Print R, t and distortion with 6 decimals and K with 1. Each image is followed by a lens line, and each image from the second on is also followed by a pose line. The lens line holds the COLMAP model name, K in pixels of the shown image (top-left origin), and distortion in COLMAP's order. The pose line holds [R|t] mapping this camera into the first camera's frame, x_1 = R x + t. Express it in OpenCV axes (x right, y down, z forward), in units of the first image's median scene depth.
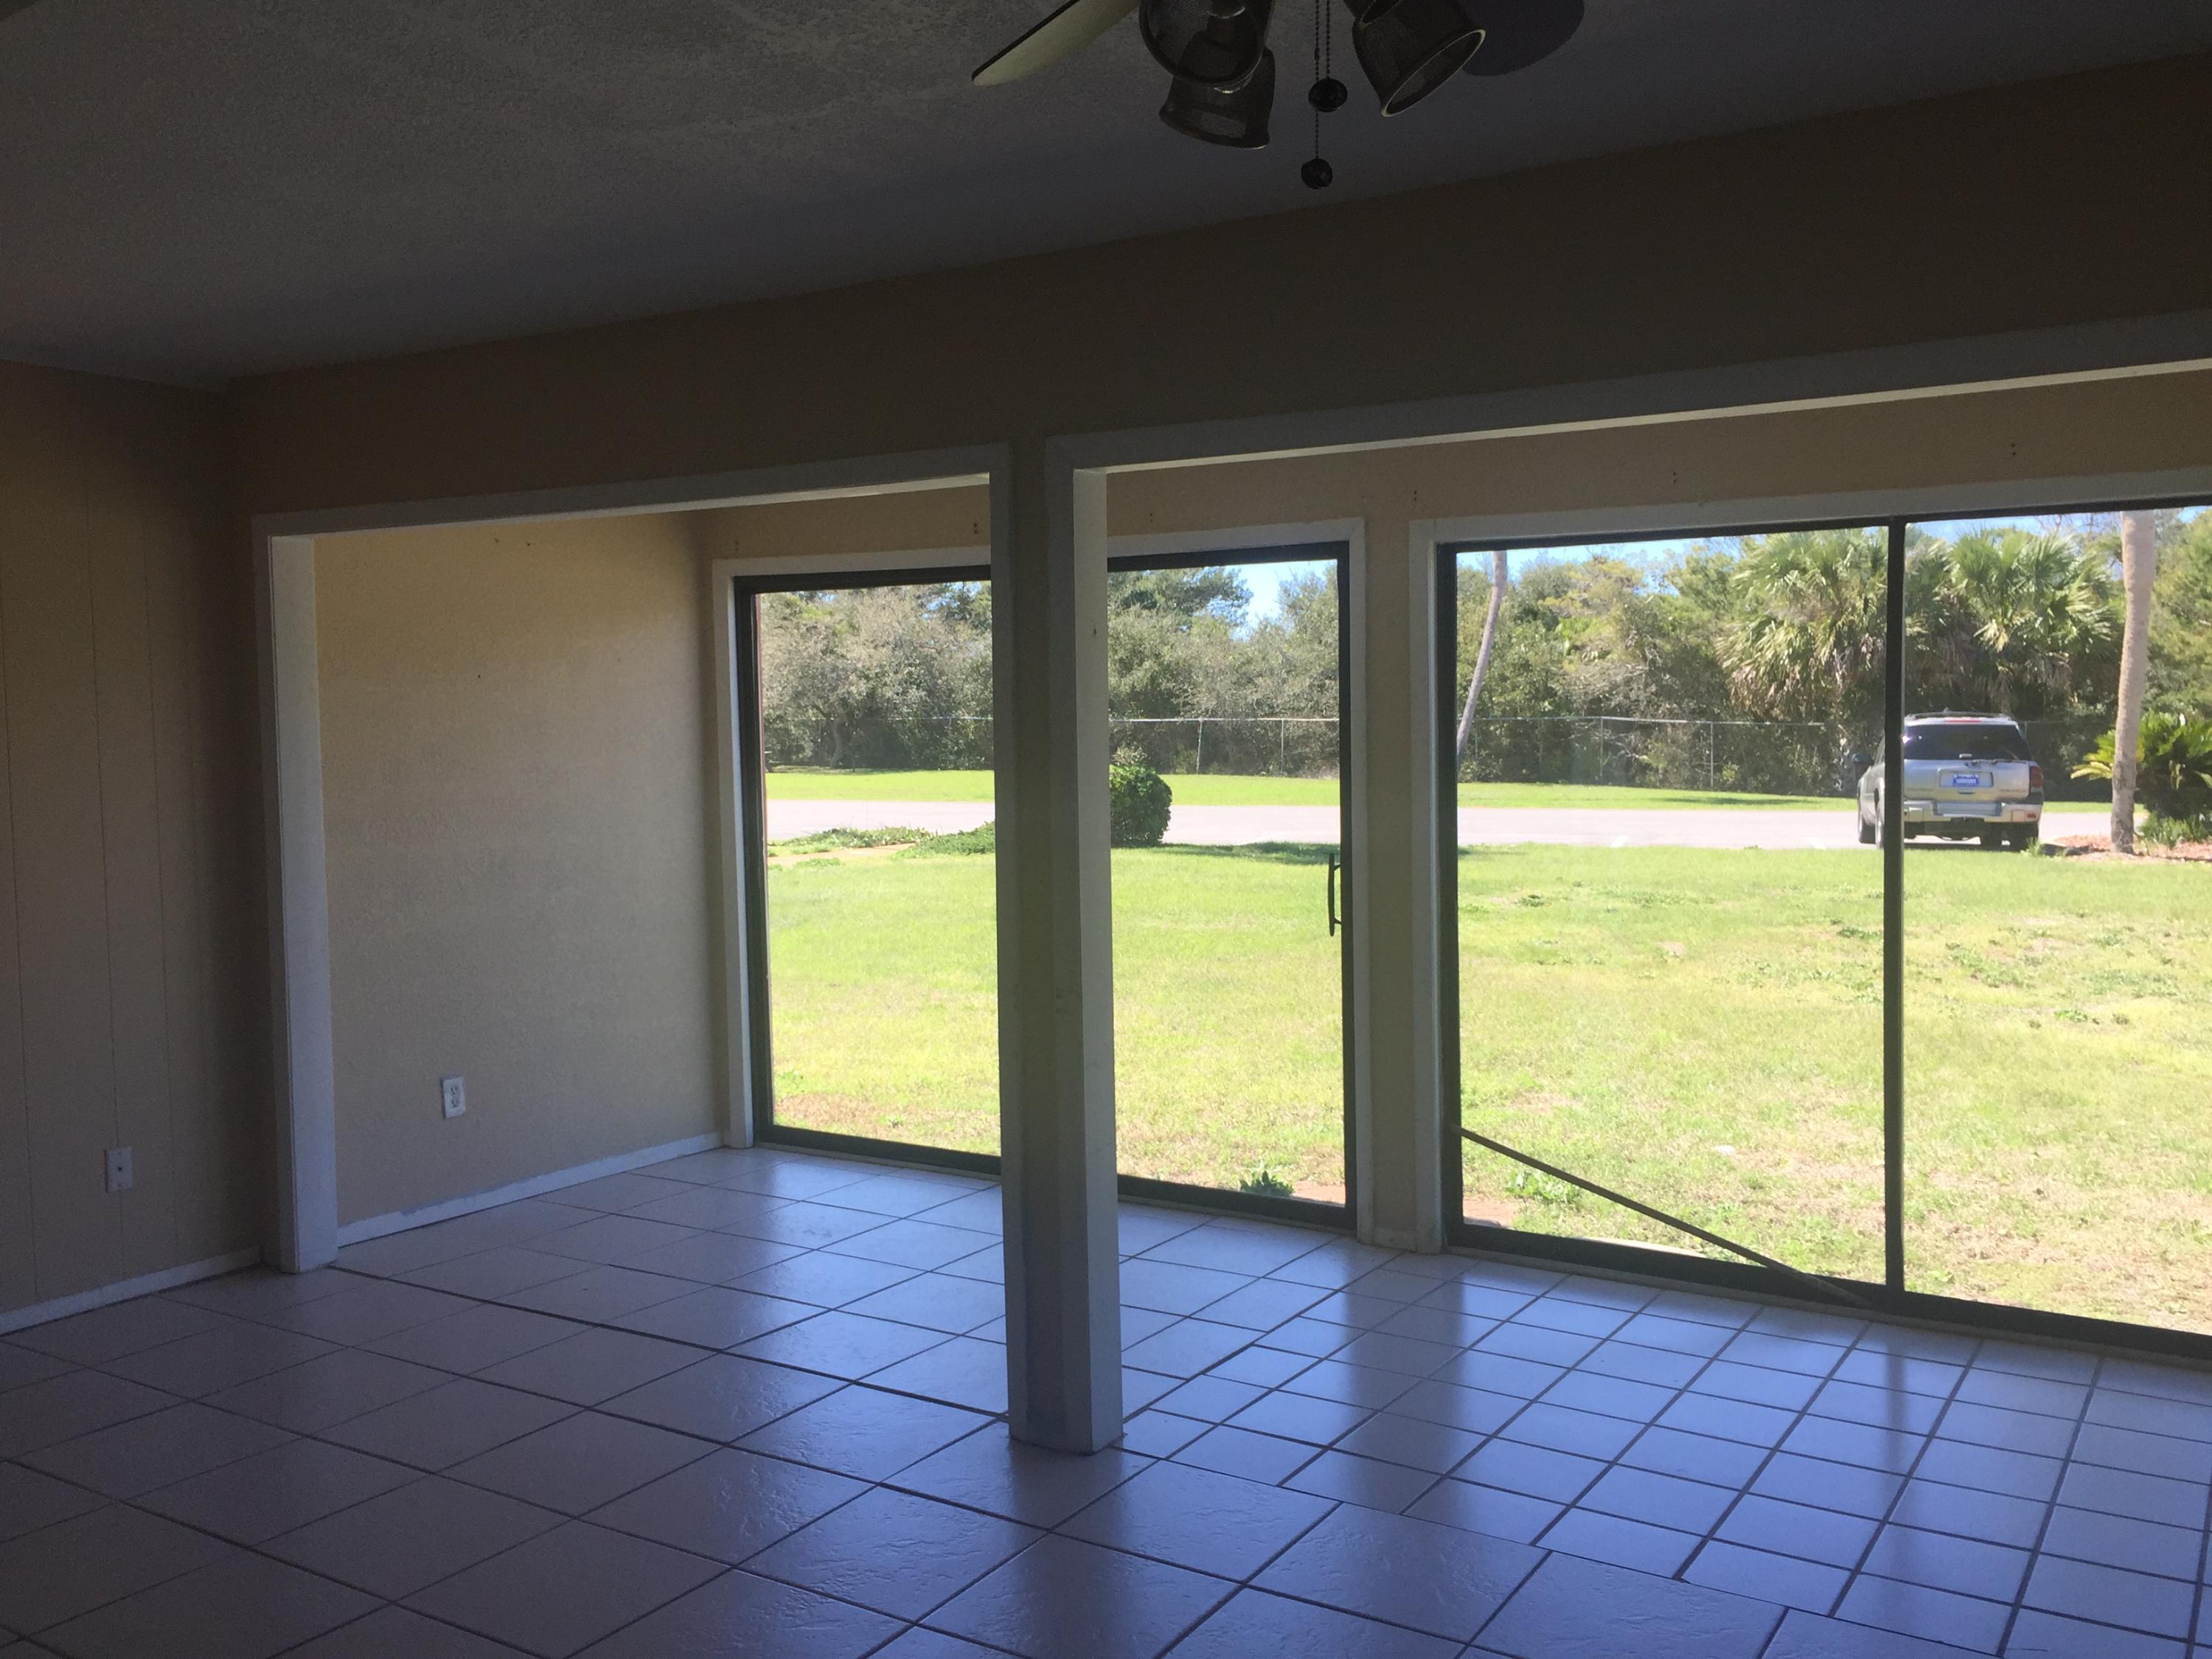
lens RADIAL K [[1881.1, 0, 1114.5], [0, 1881.1, 845.1], [0, 0, 1]] dist [0.052993, -0.012385]
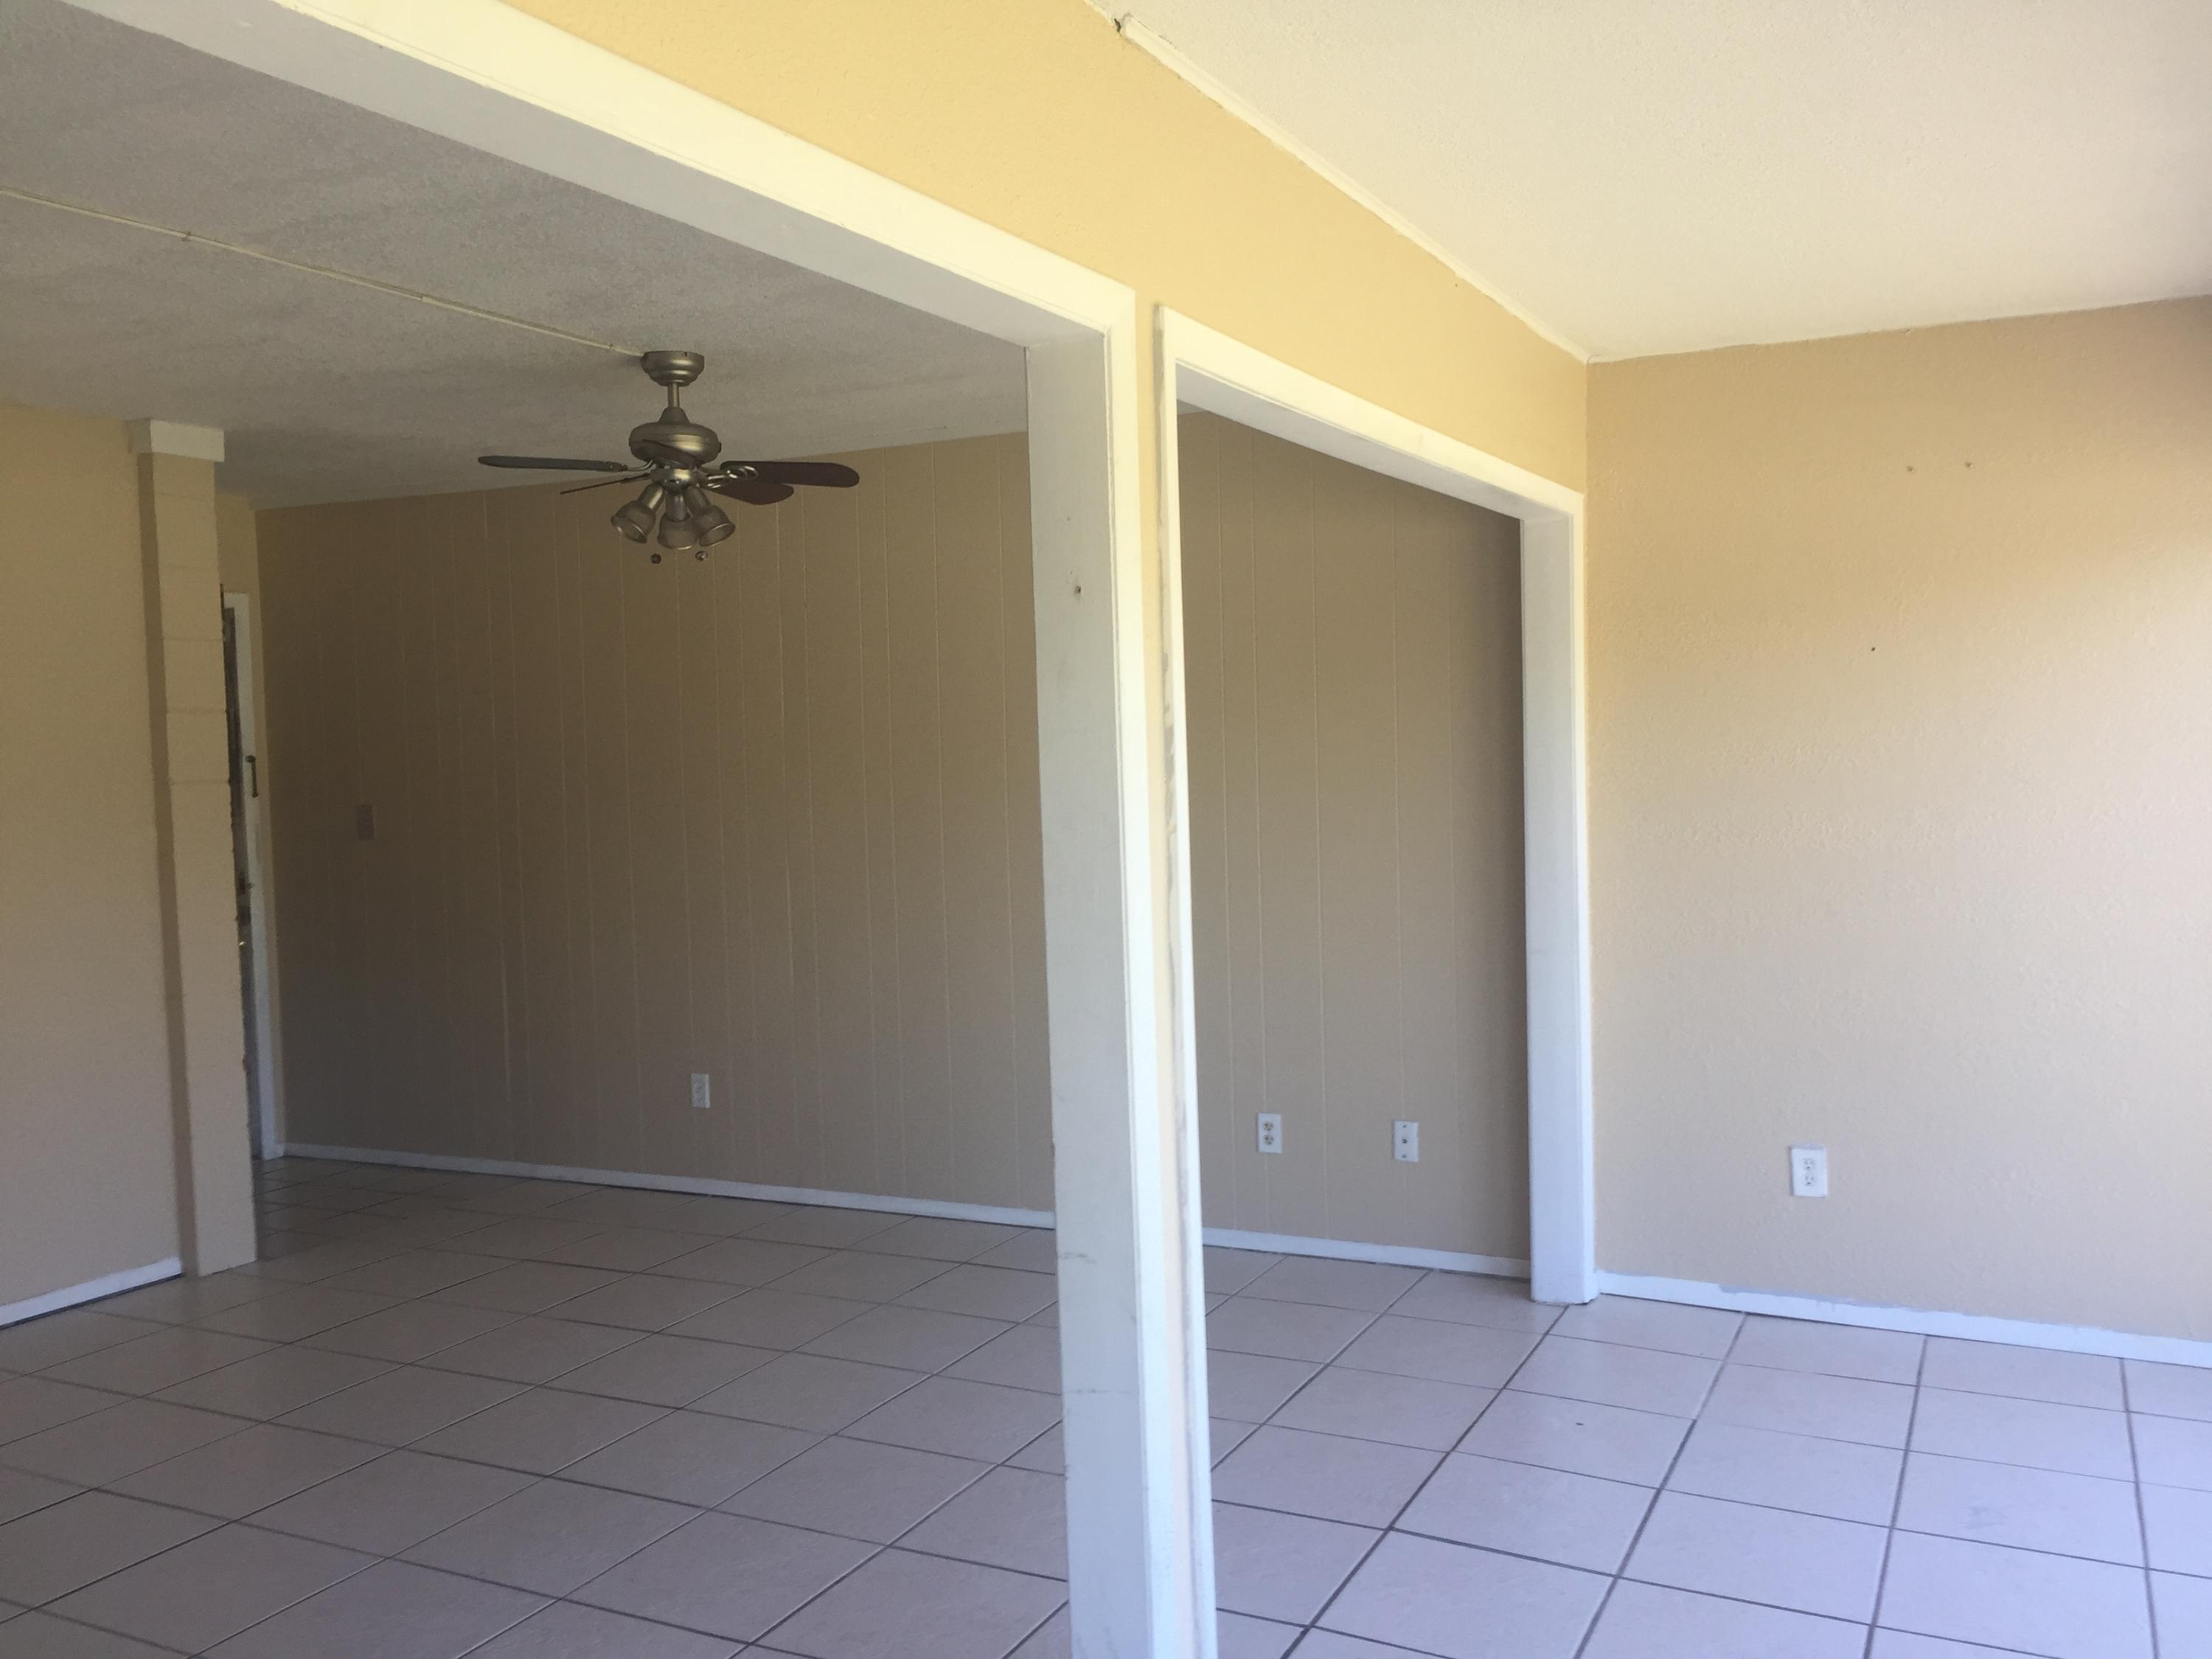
lens RADIAL K [[1881.1, 0, 1110.4], [0, 1881.1, 813.2], [0, 0, 1]] dist [0.052993, -0.012385]
pose [[0.123958, 0.056916, -0.990654, 0.475584], [-0.041881, 0.997764, 0.052084, -0.059874], [0.991403, 0.035033, 0.126064, 0.667599]]
